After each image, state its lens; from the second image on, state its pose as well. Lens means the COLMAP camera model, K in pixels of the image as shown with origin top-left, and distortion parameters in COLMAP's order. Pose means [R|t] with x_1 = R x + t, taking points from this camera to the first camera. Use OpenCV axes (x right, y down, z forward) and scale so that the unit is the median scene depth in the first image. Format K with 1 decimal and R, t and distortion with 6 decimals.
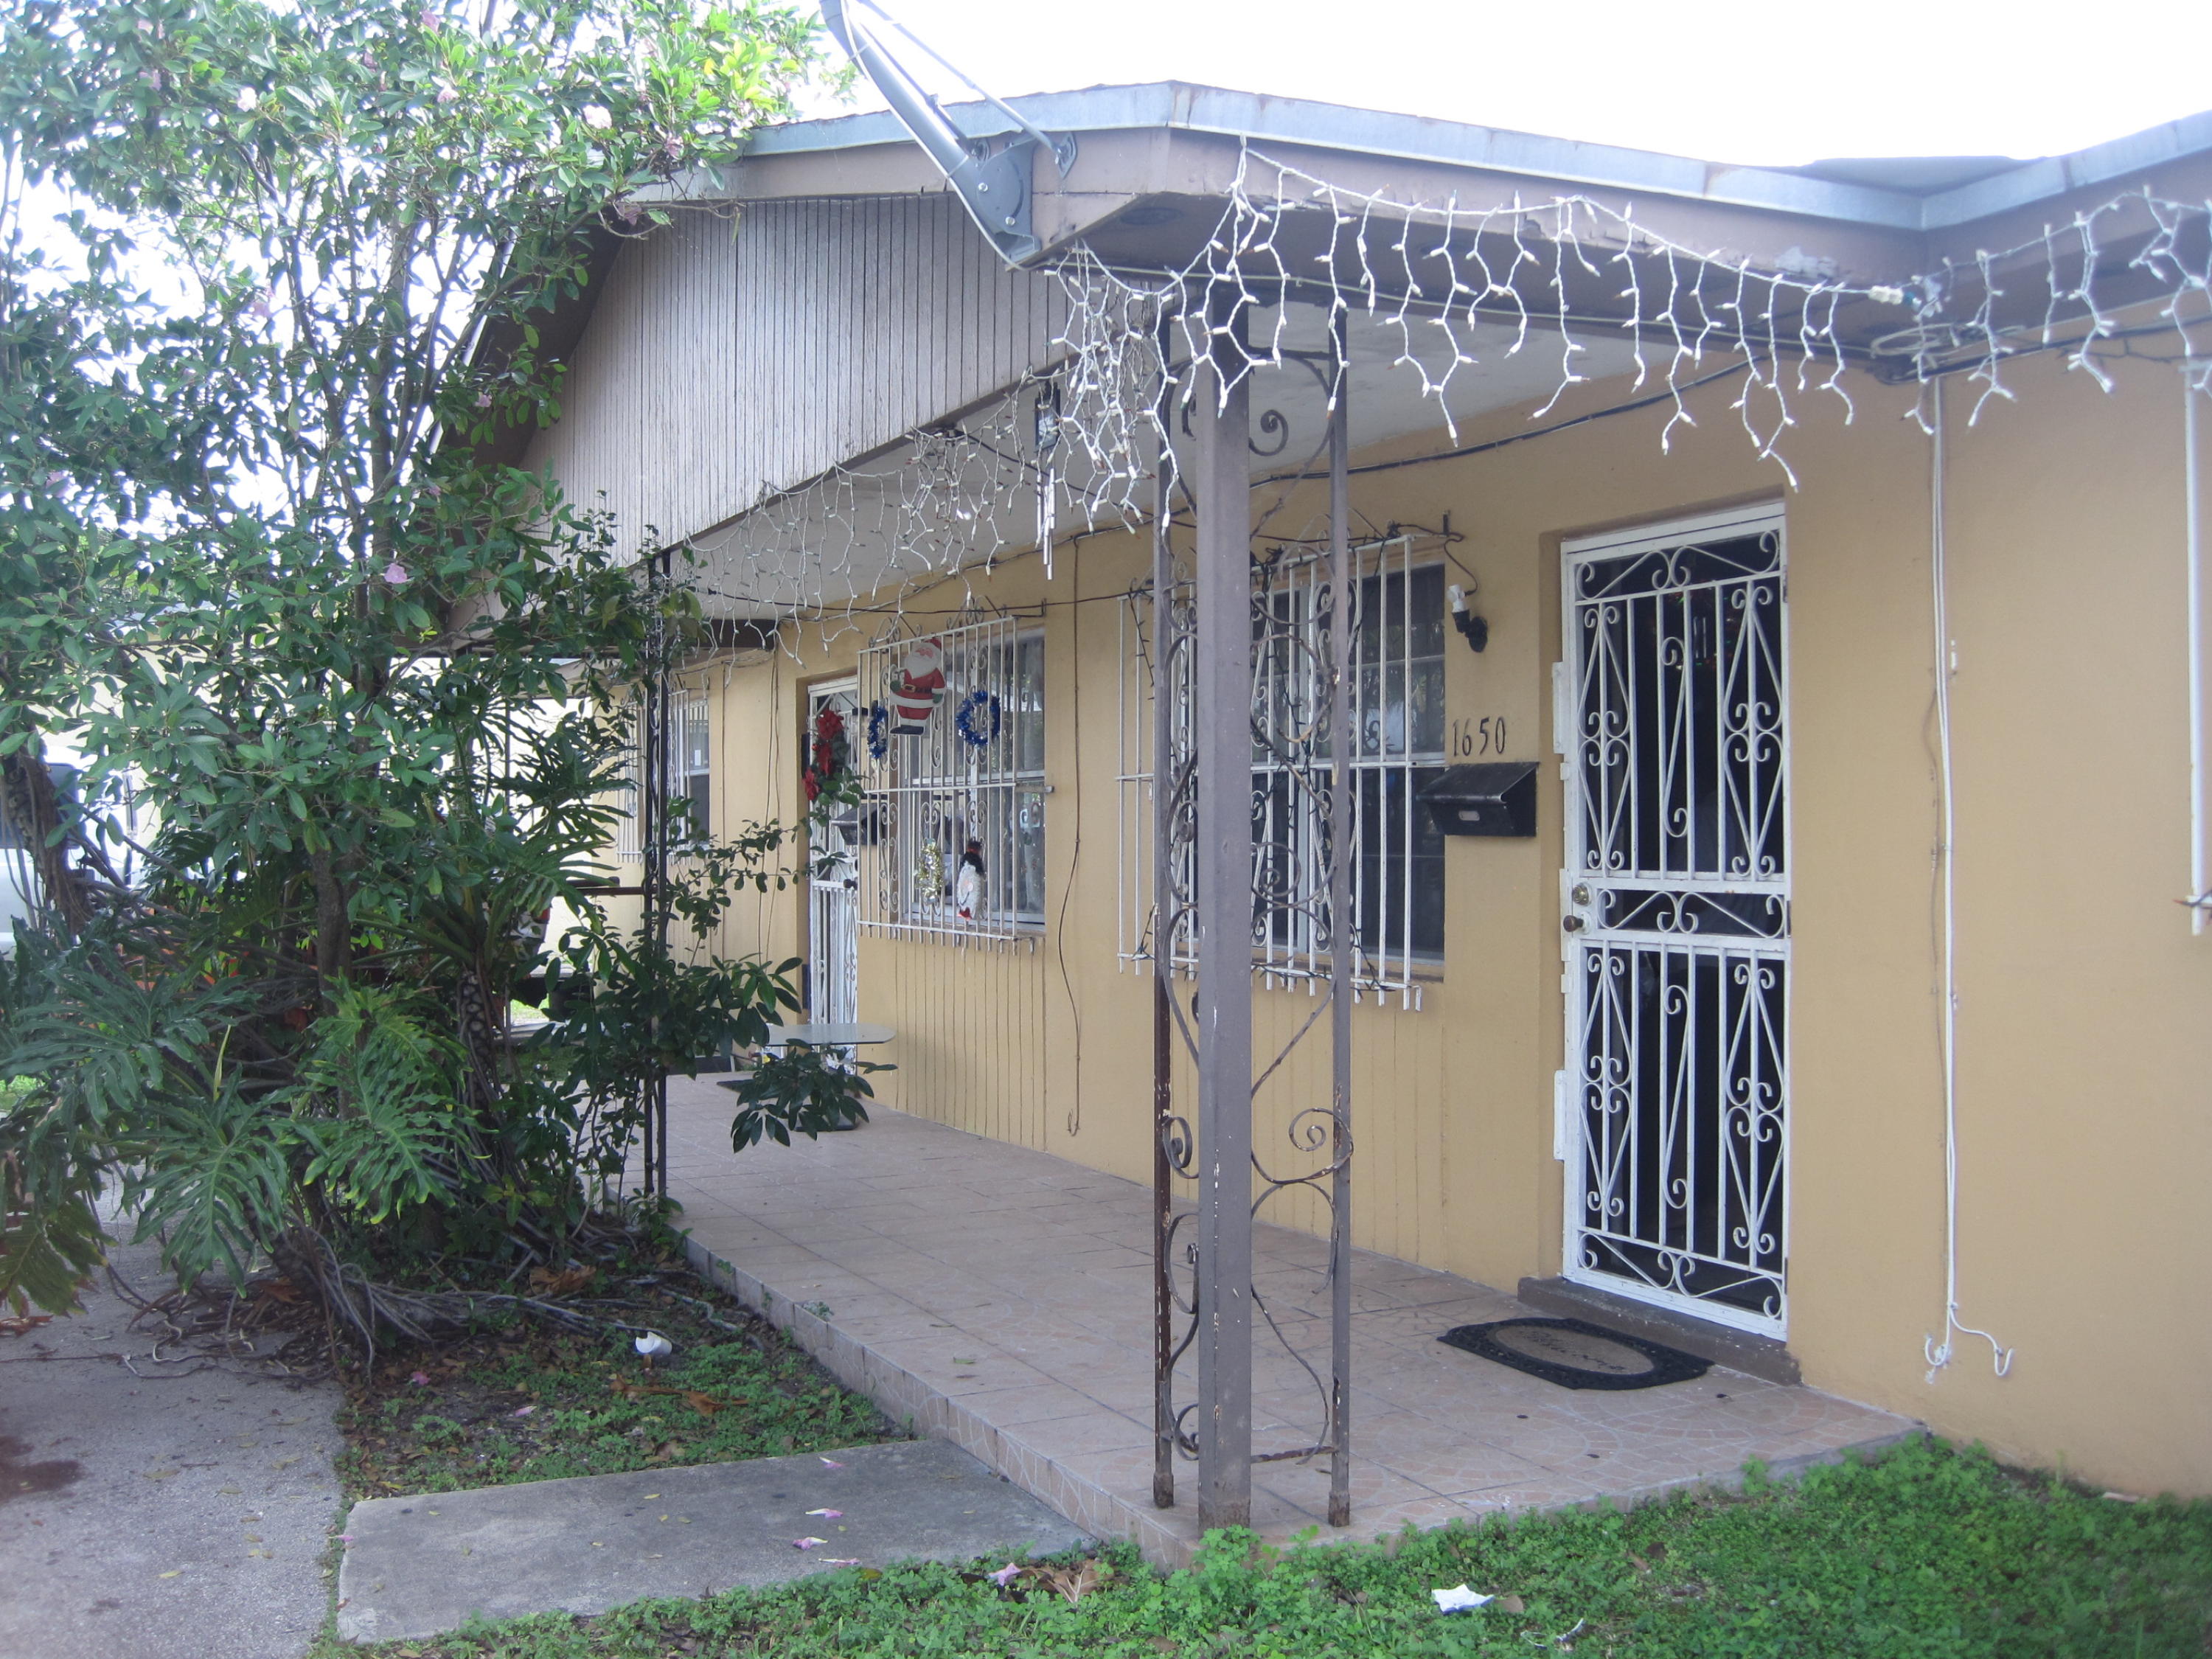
lens RADIAL K [[2282.3, 0, 1120.0], [0, 2282.3, 816.5], [0, 0, 1]] dist [-0.179945, 0.155056]
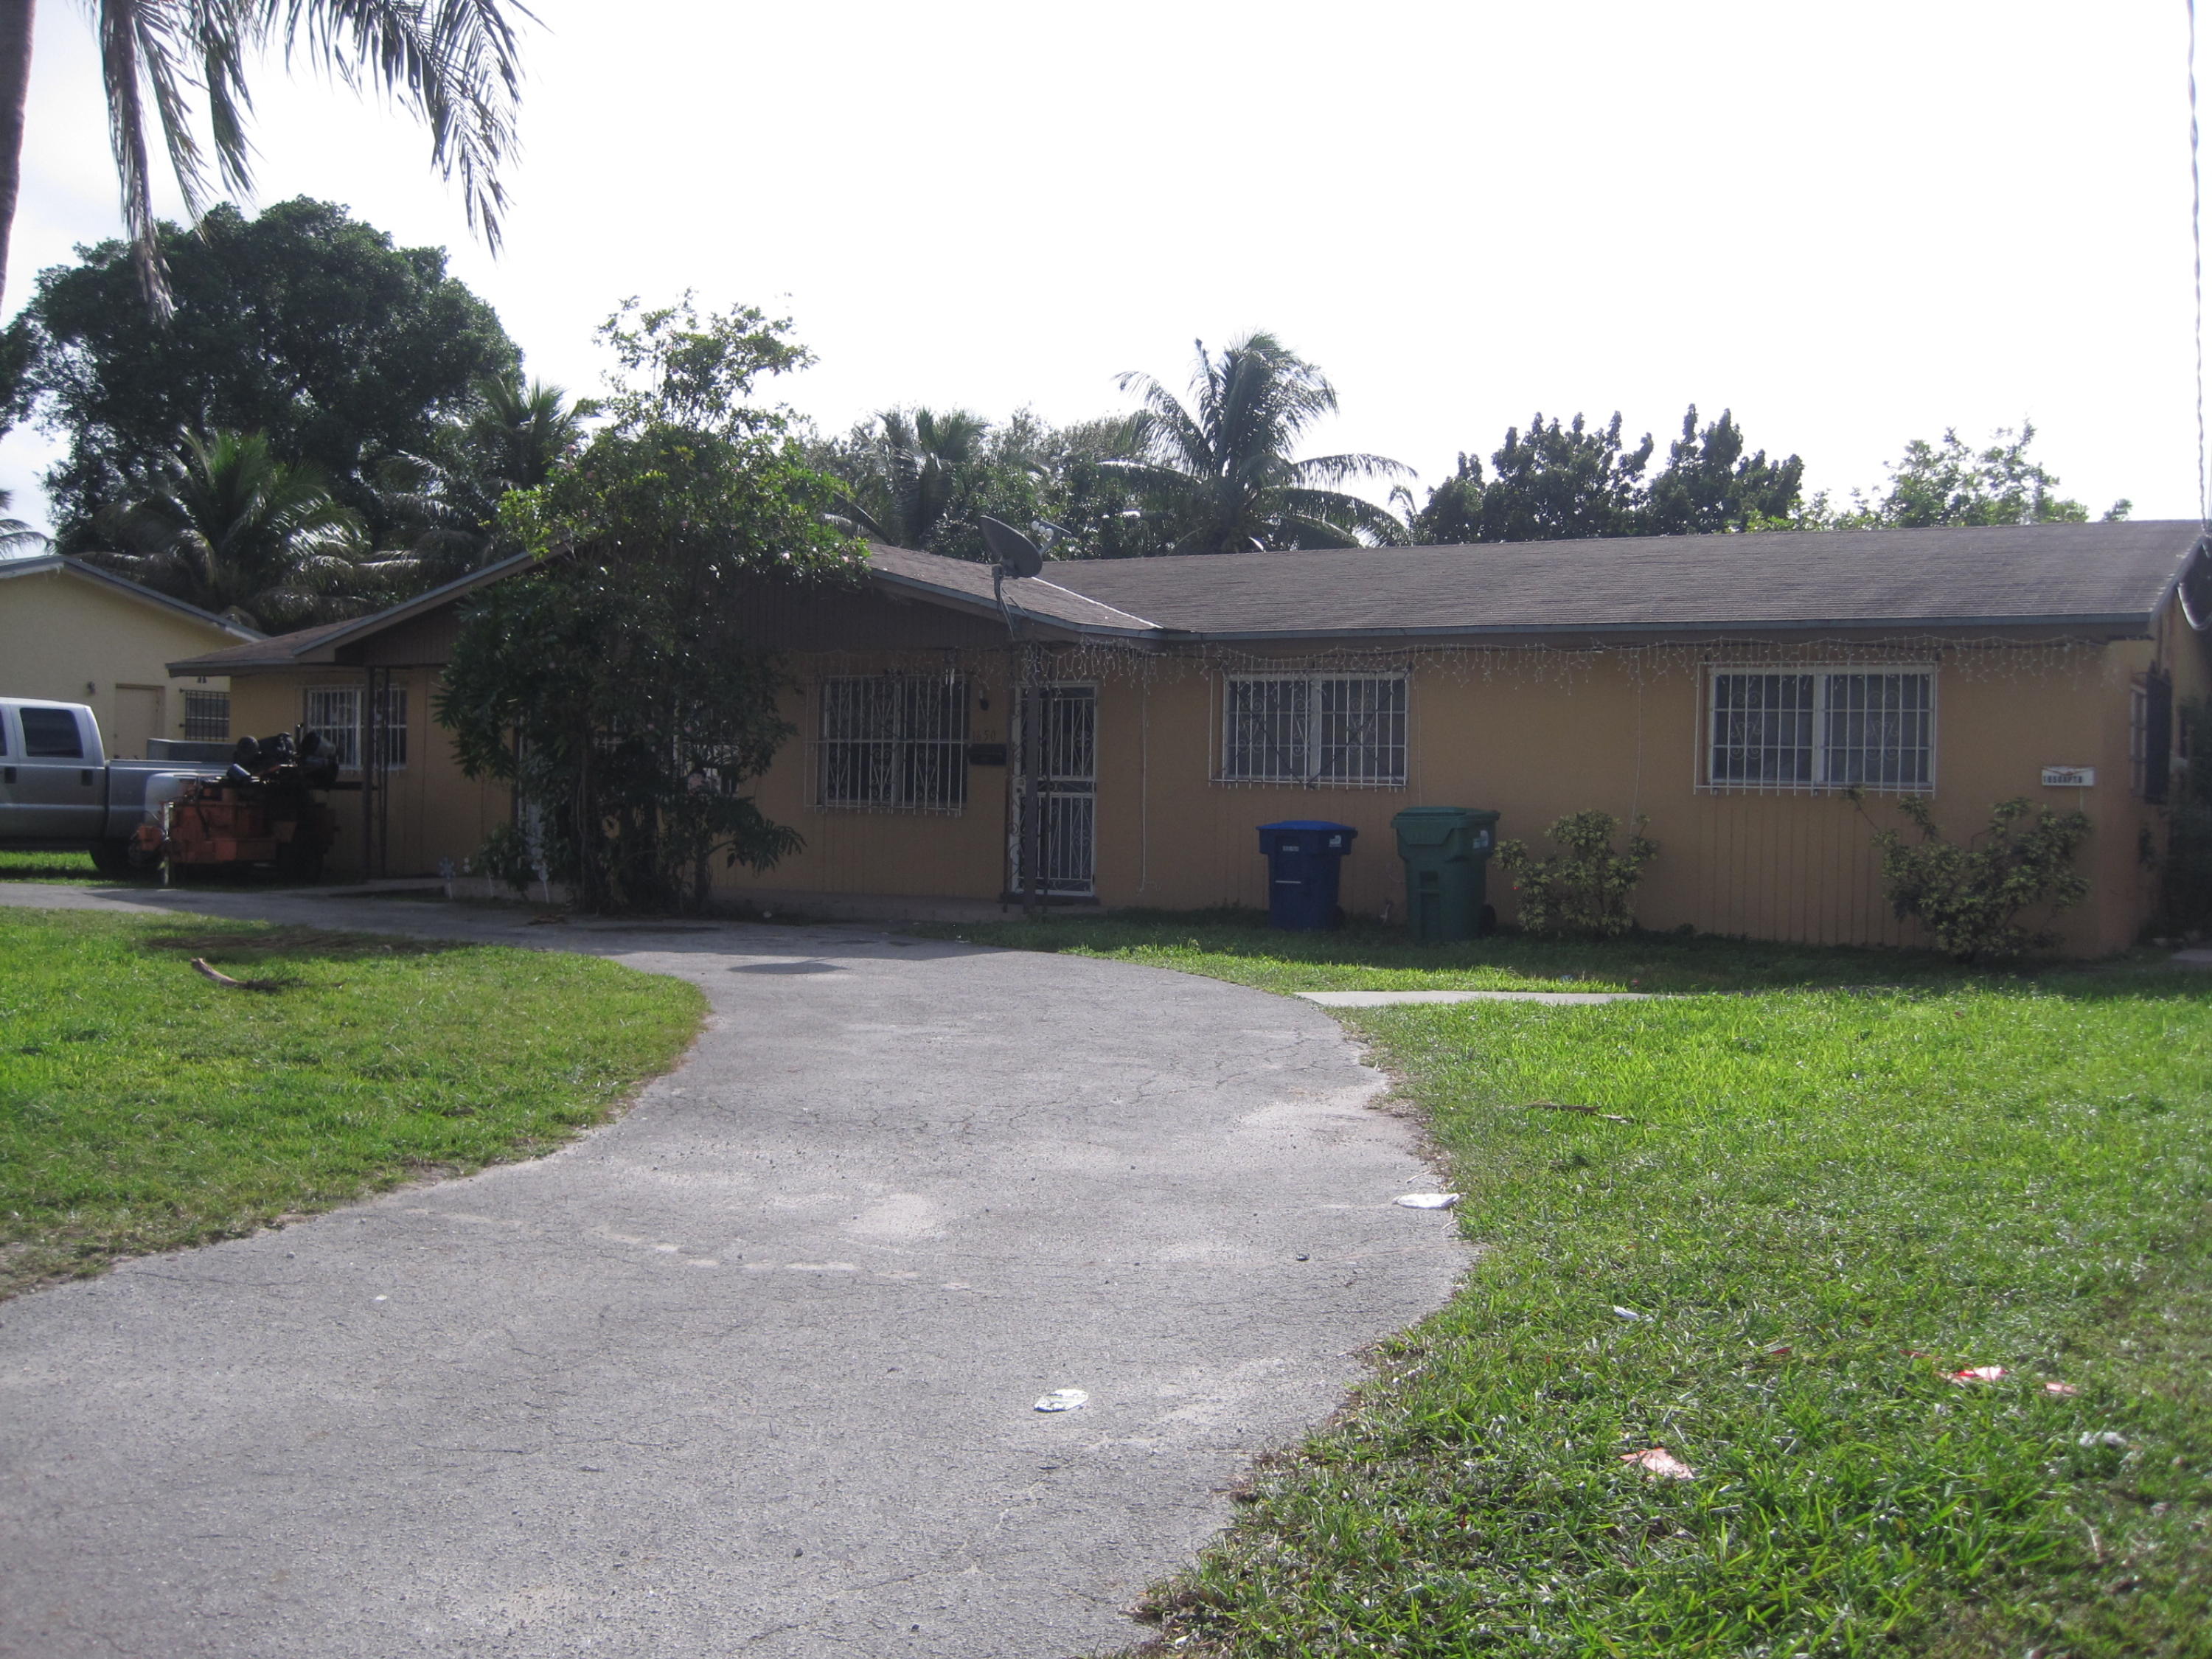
lens RADIAL K [[2282.3, 0, 1120.0], [0, 2282.3, 816.5], [0, 0, 1]] dist [-0.179945, 0.155056]
pose [[0.838170, 0.020922, 0.545008, -1.581046], [-0.028195, 0.999590, 0.004988, 0.065119], [-0.544681, -0.019547, 0.838416, -2.034371]]
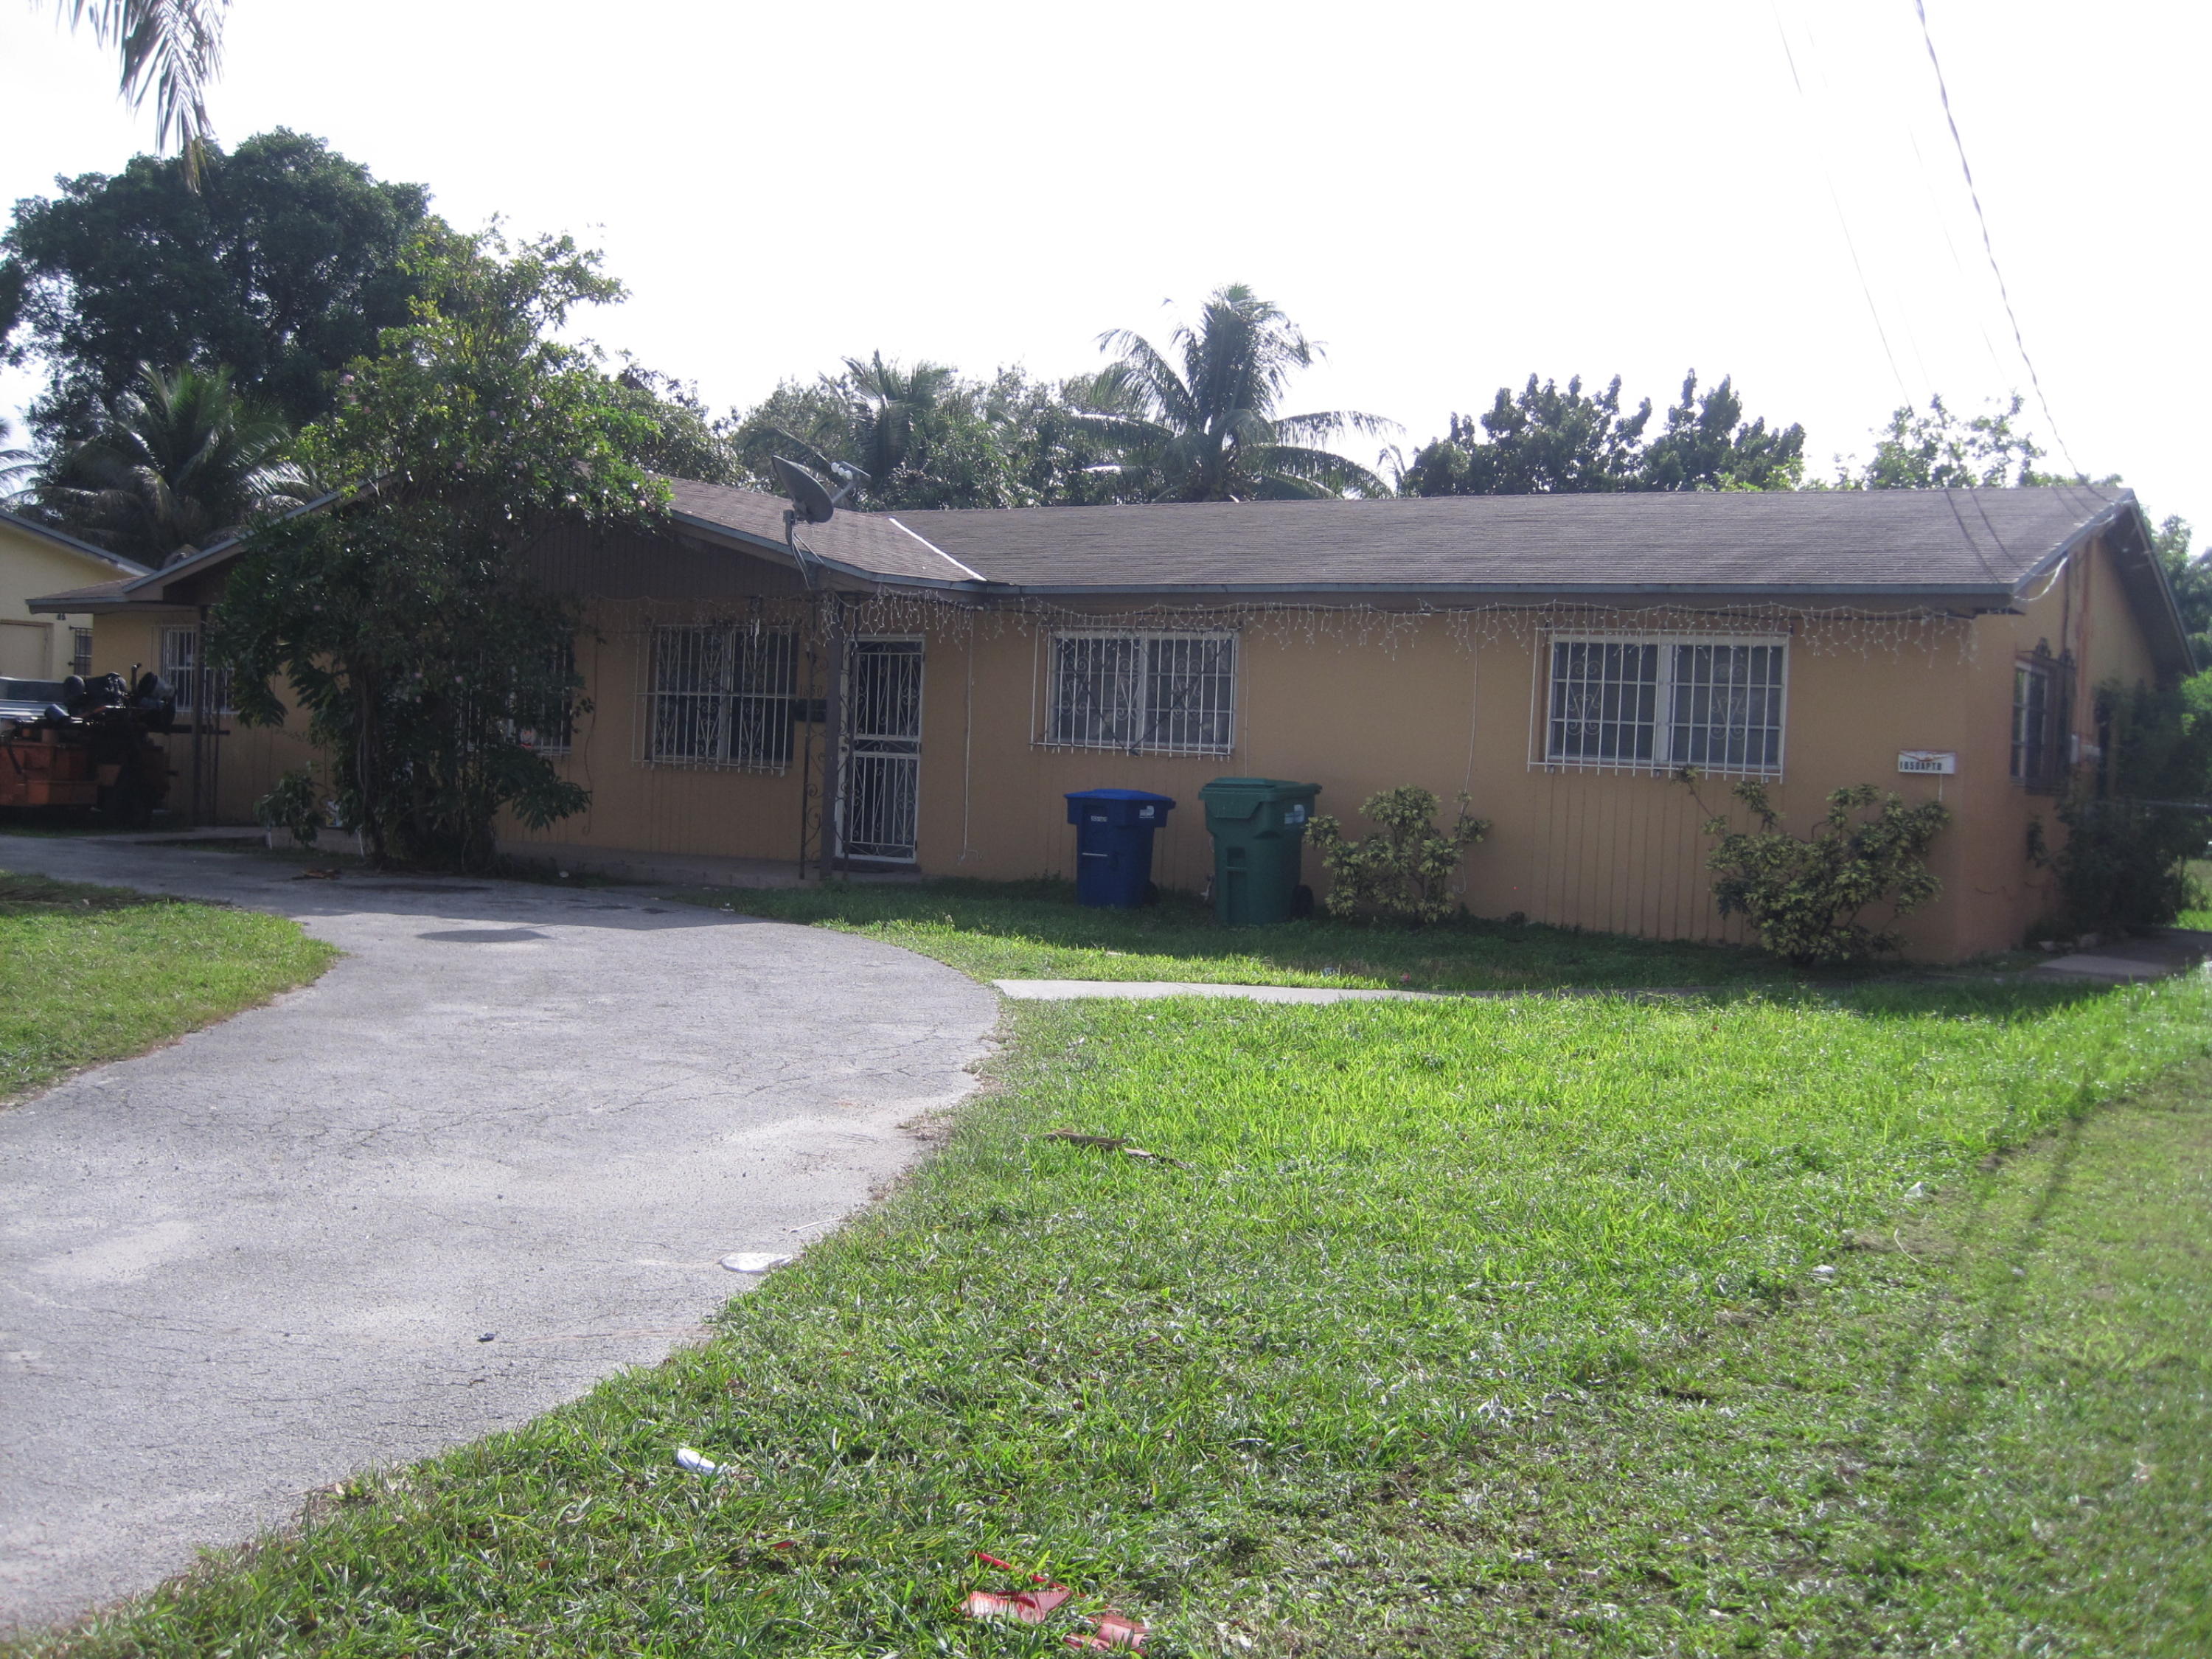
lens RADIAL K [[2286.5, 0, 1106.0], [0, 2286.5, 829.5], [0, 0, 1]] dist [-0.187768, 0.187266]
pose [[0.851668, 0.029638, 0.523243, -1.207273], [-0.052570, 0.998195, 0.029026, 0.046839], [-0.521438, -0.052227, 0.851689, -2.034657]]
